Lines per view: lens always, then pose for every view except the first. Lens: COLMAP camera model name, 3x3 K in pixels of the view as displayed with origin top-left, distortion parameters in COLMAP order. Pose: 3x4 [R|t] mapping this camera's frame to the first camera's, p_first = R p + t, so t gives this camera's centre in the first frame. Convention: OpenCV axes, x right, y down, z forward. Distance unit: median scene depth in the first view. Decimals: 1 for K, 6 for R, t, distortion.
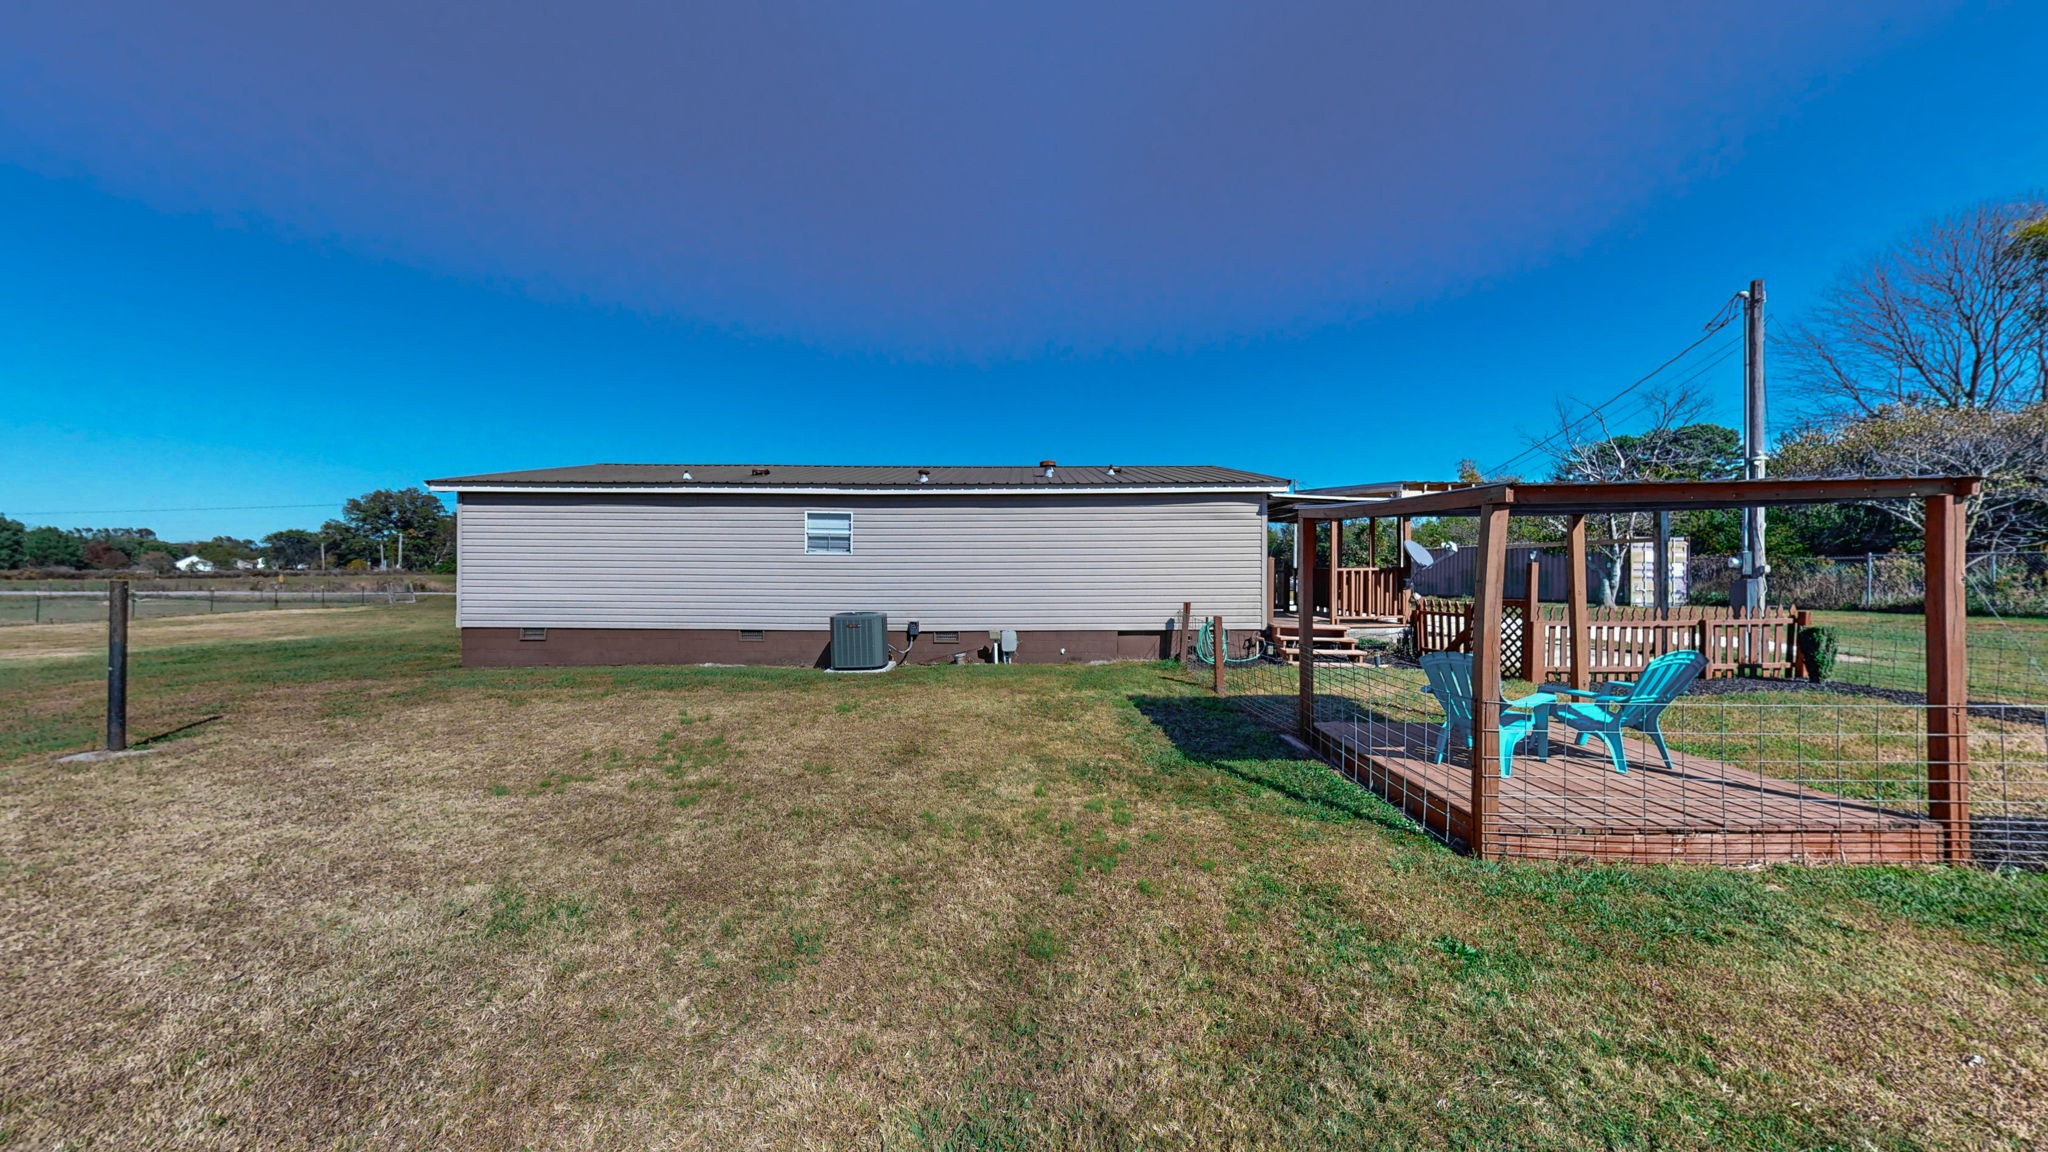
lens RADIAL K [[653.9, 0, 1016.1], [0, 653.9, 579.2], [0, 0, 1]] dist [0.001099, -0.000379]
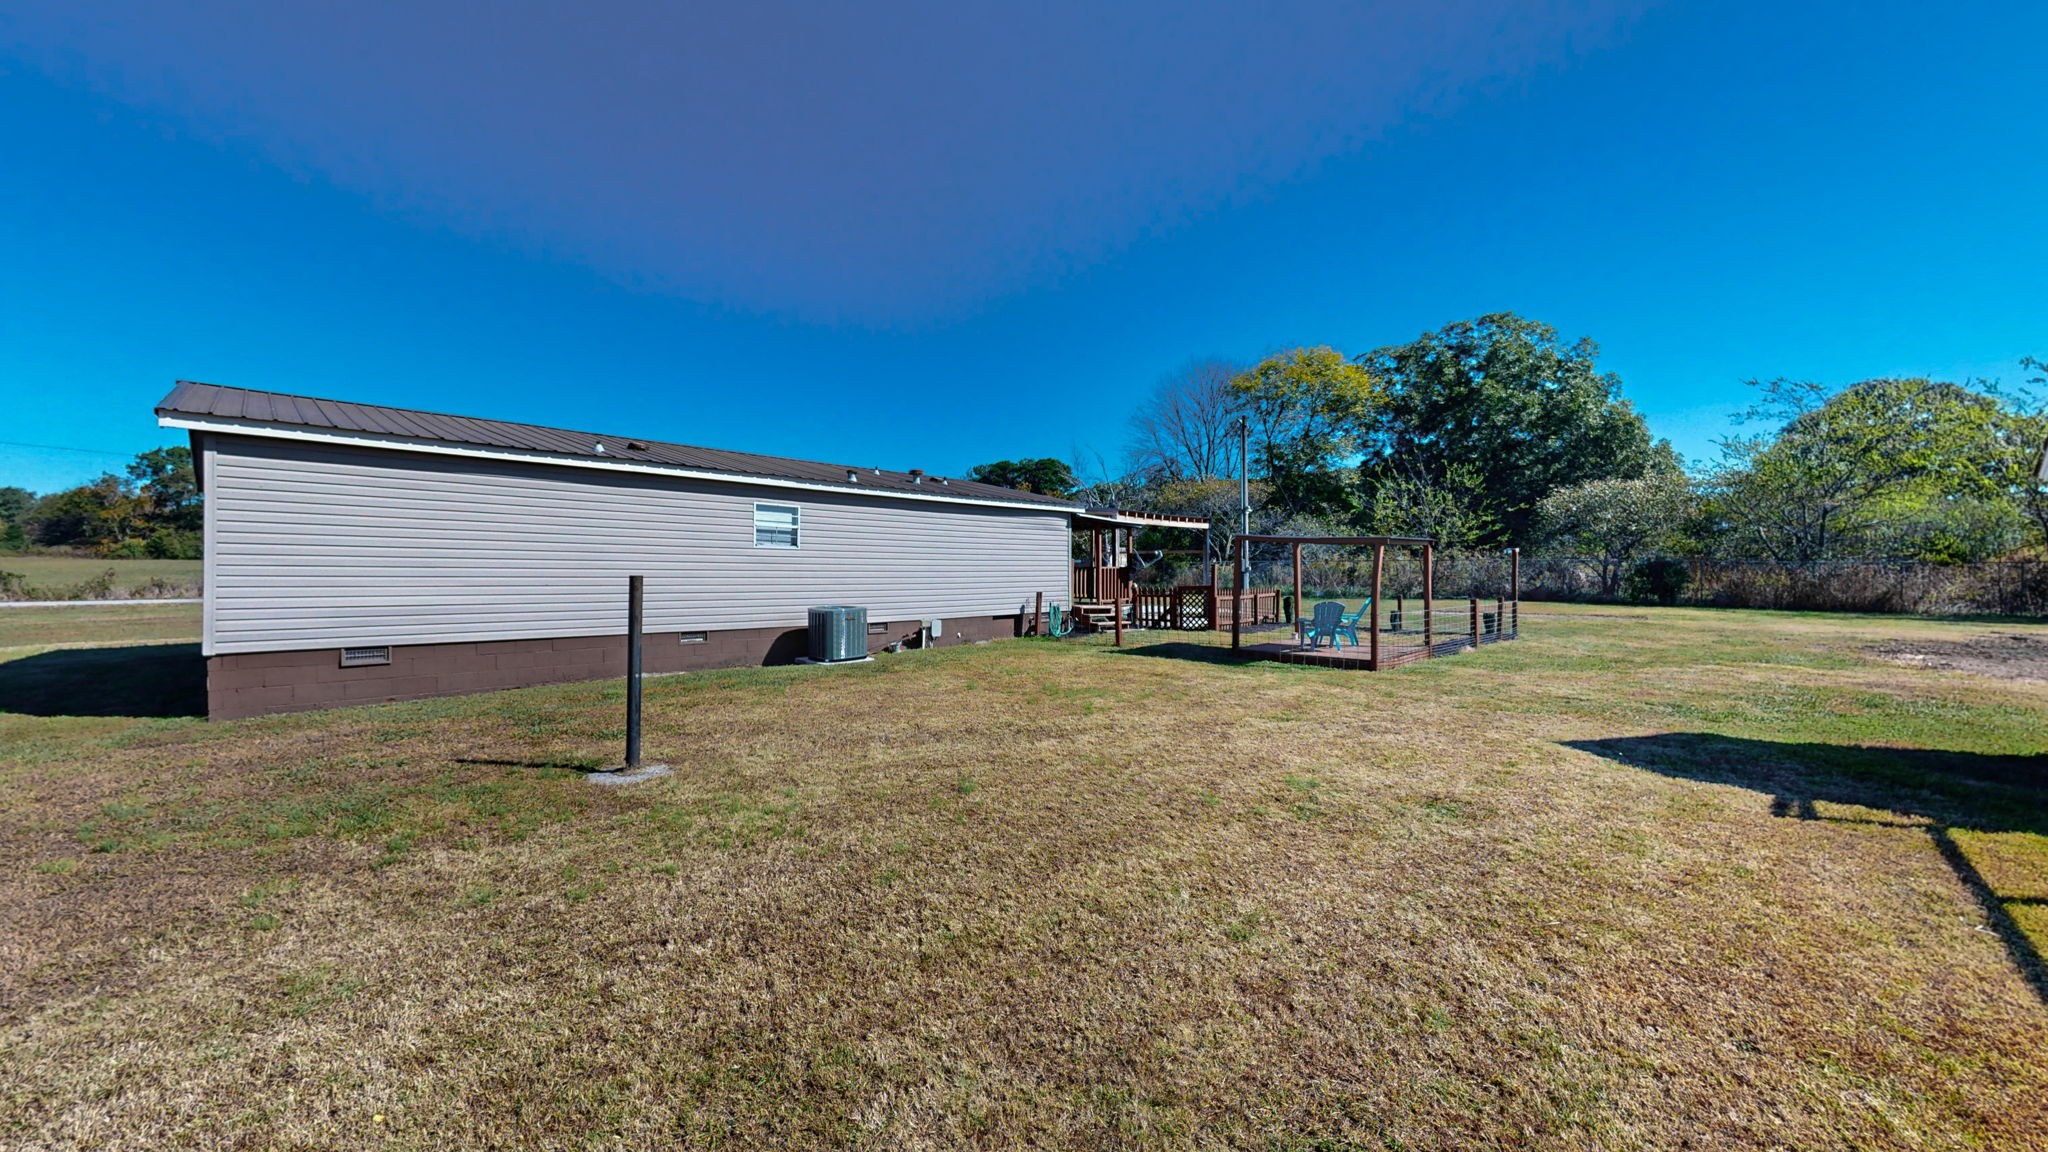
lens RADIAL K [[806.6, 0, 1011.3], [0, 806.6, 563.2], [0, 0, 1]] dist [-0.020054, 0.000048]
pose [[0.677414, 0.010451, 0.735528, -0.922688], [0.002147, 0.999867, -0.016184, 0.003949], [-0.735599, 0.012543, 0.677301, -0.061035]]
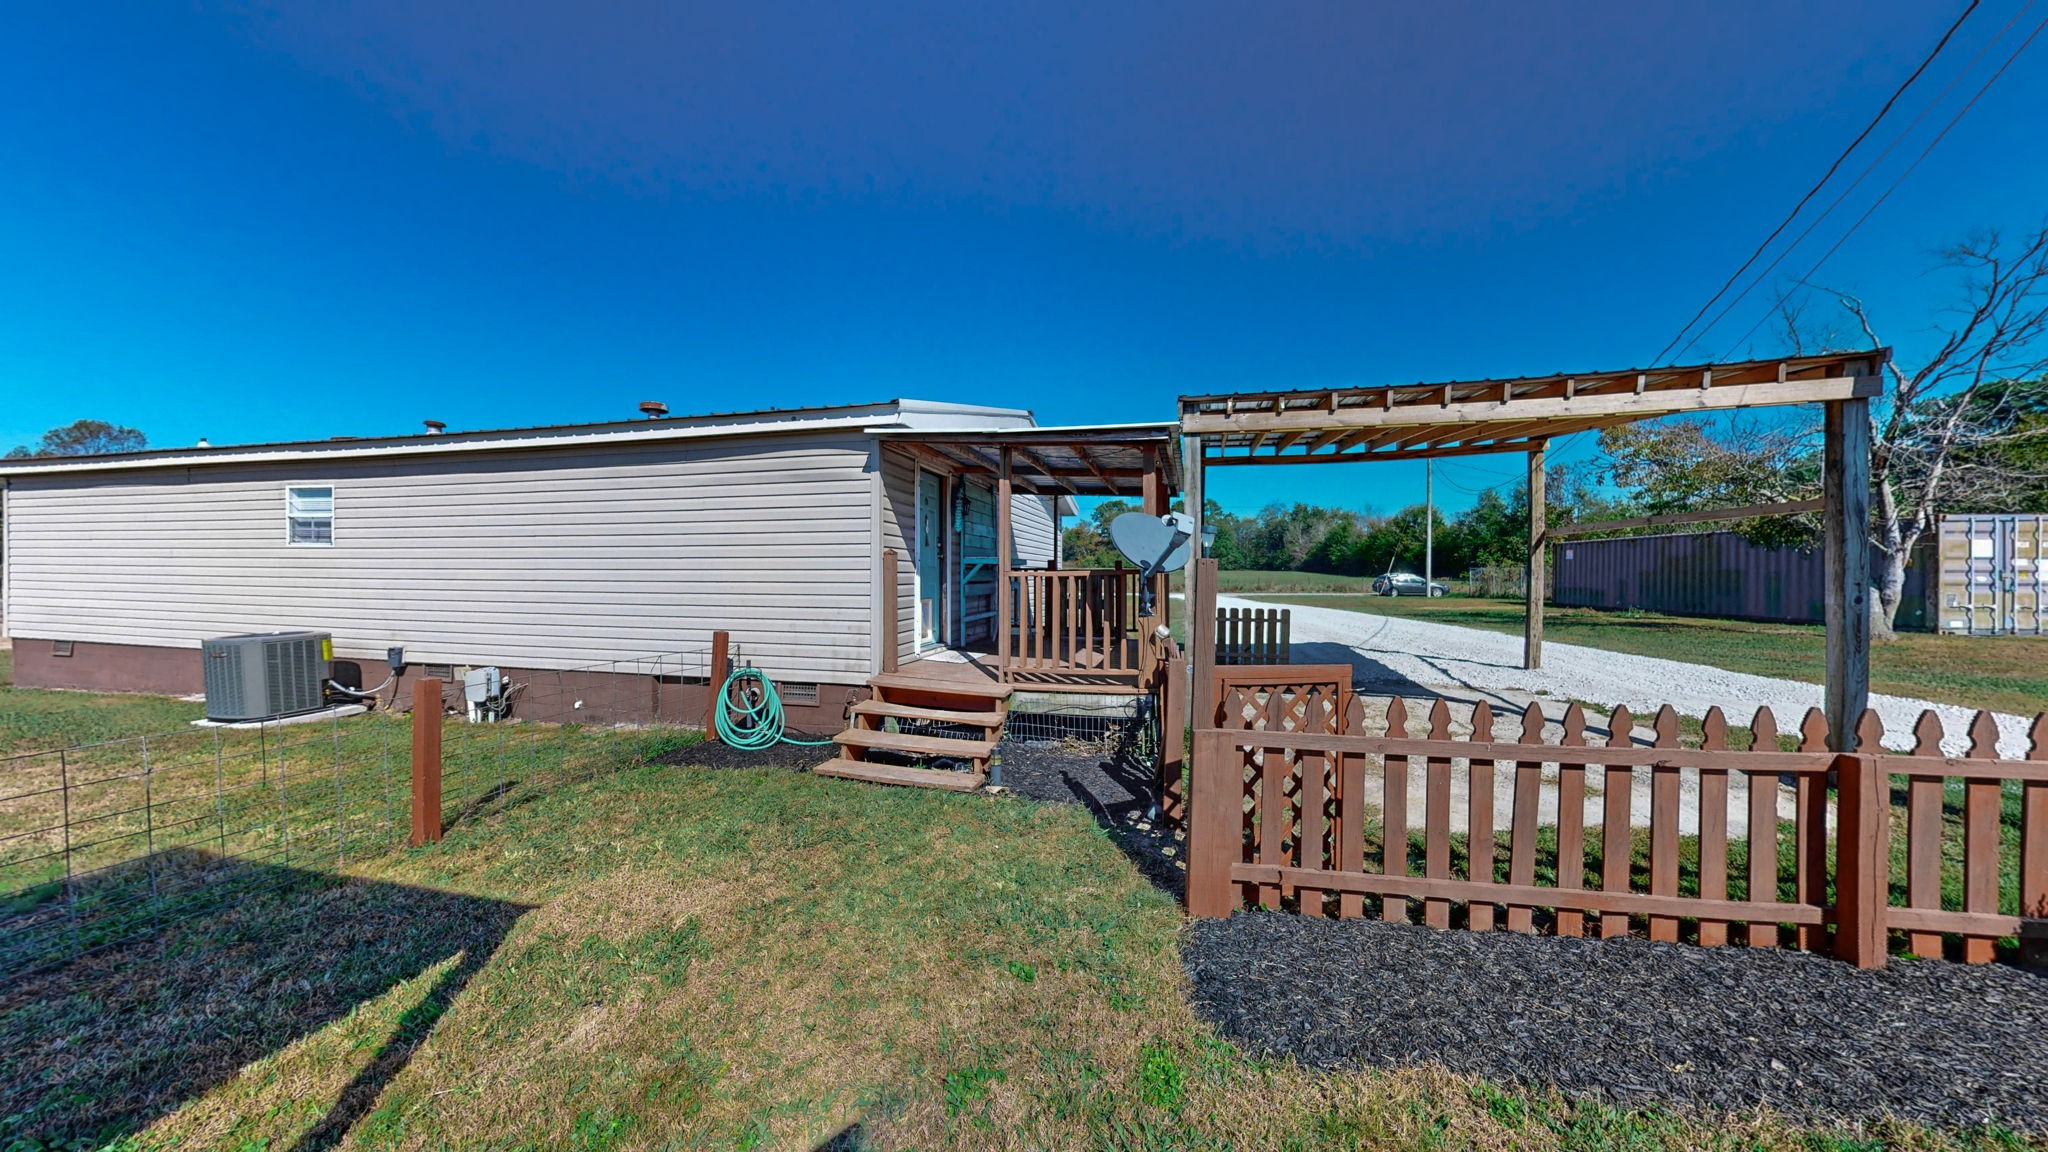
lens RADIAL K [[639.5, 0, 1033.0], [0, 639.5, 579.9], [0, 0, 1]] dist [0.005107, 0.000020]
pose [[0.970231, 0.007062, -0.242077, 0.625594], [-0.006039, 0.999969, 0.004971, -0.010846], [0.242105, -0.003361, 0.970244, 0.518688]]
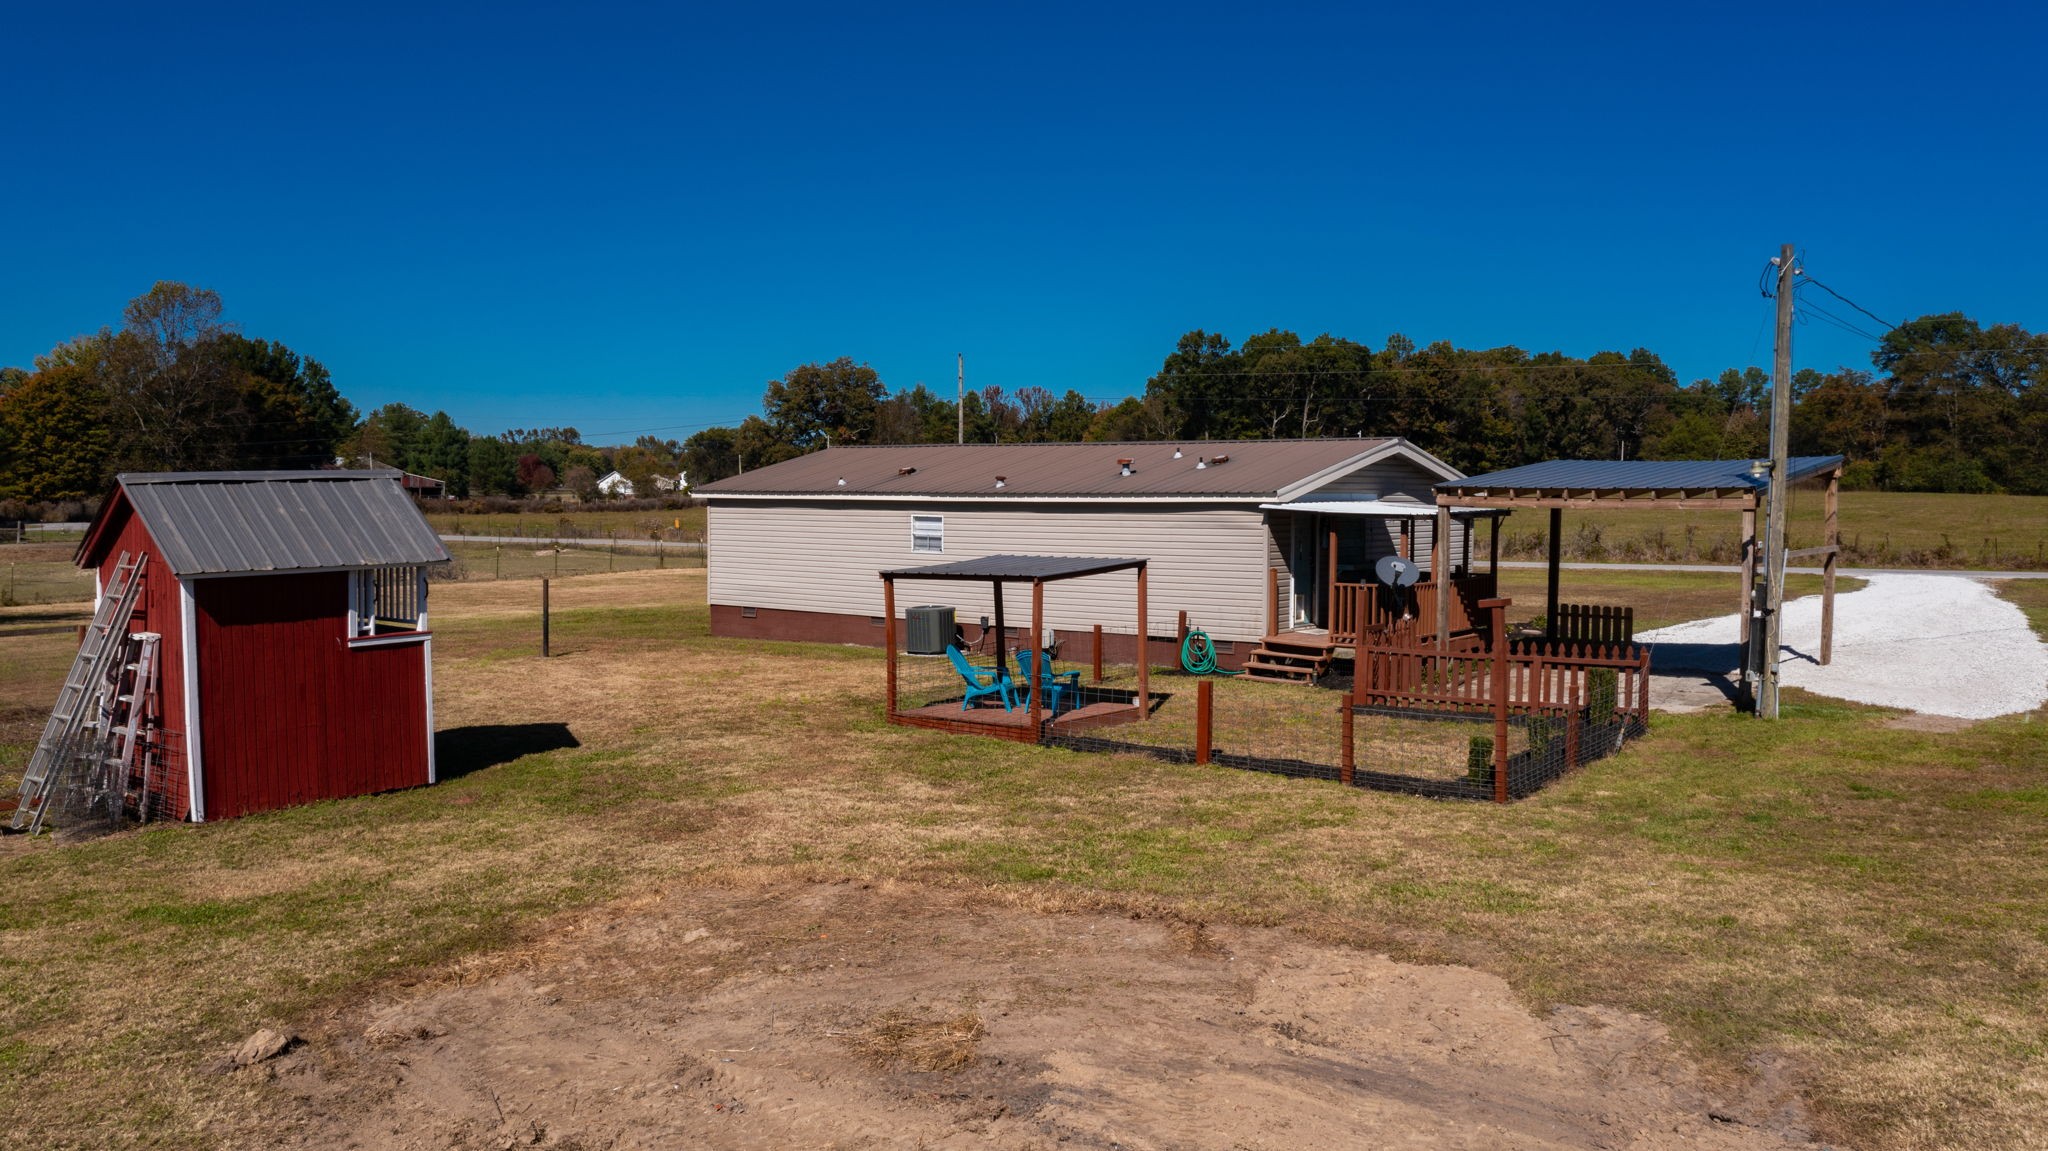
lens RADIAL K [[1711.2, 0, 1021.7], [0, 1711.2, 577.9], [0, 0, 1]] dist [-0.003970, -0.004884]
pose [[0.783428, 0.032522, -0.620632, 1.661917], [-0.002314, 0.998776, 0.049417, -0.141952], [0.621479, -0.037278, 0.782544, -1.207168]]
